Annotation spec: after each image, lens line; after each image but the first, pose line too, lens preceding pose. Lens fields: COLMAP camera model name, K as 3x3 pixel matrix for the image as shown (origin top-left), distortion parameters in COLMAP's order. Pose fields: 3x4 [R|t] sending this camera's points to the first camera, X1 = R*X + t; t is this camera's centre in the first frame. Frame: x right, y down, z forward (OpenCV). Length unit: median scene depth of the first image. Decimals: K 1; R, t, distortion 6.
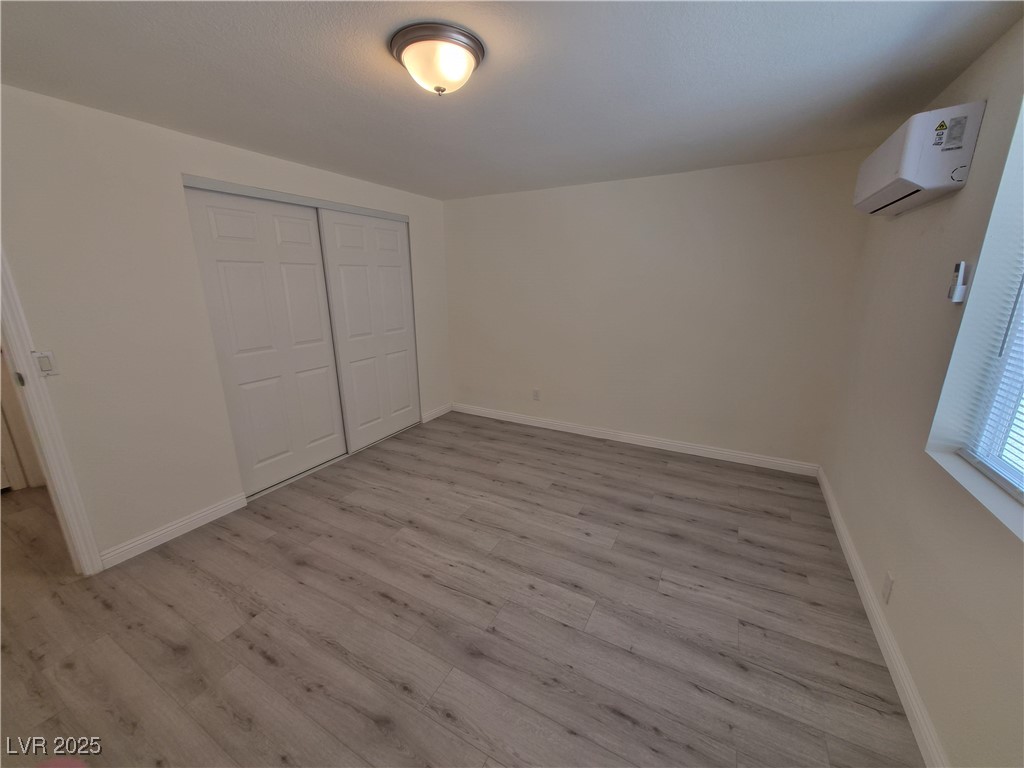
lens RADIAL K [[398.0, 0, 513.4], [0, 398.0, 382.3], [0, 0, 1]] dist [-0.002809, 0.000399]
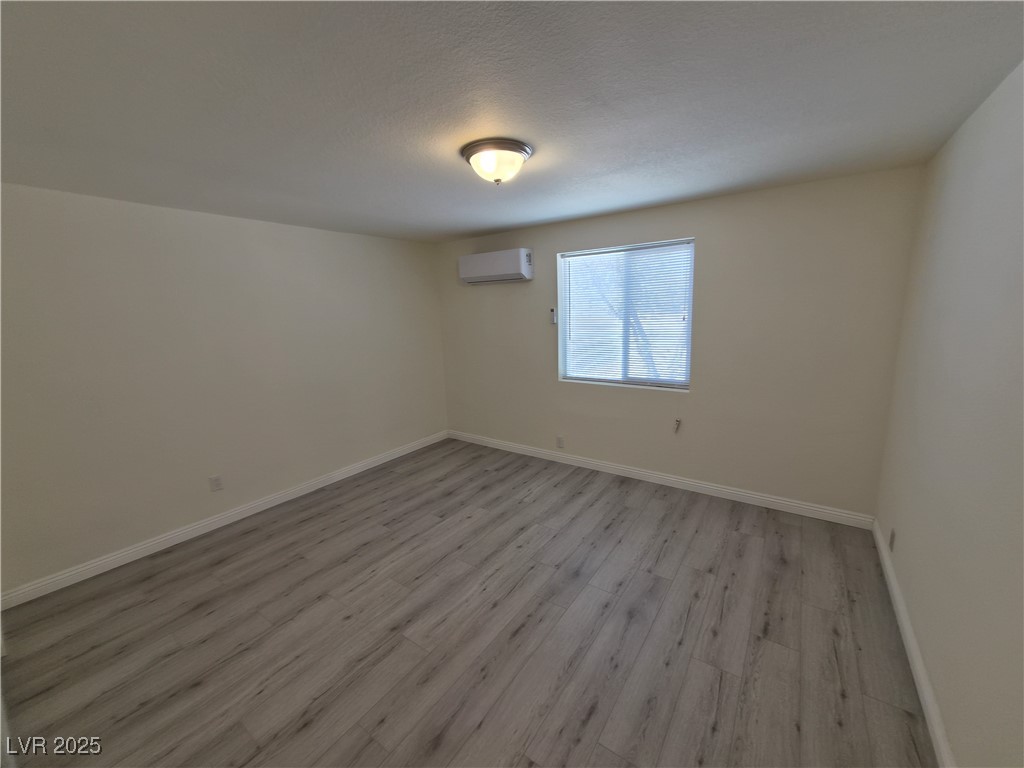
lens RADIAL K [[398.0, 0, 513.4], [0, 398.0, 382.3], [0, 0, 1]] dist [-0.002809, 0.000399]
pose [[0.125586, -0.180468, 0.975530, -0.944707], [0.278234, 0.950260, 0.139974, -0.162825], [-0.952268, 0.253846, 0.169551, 0.538060]]
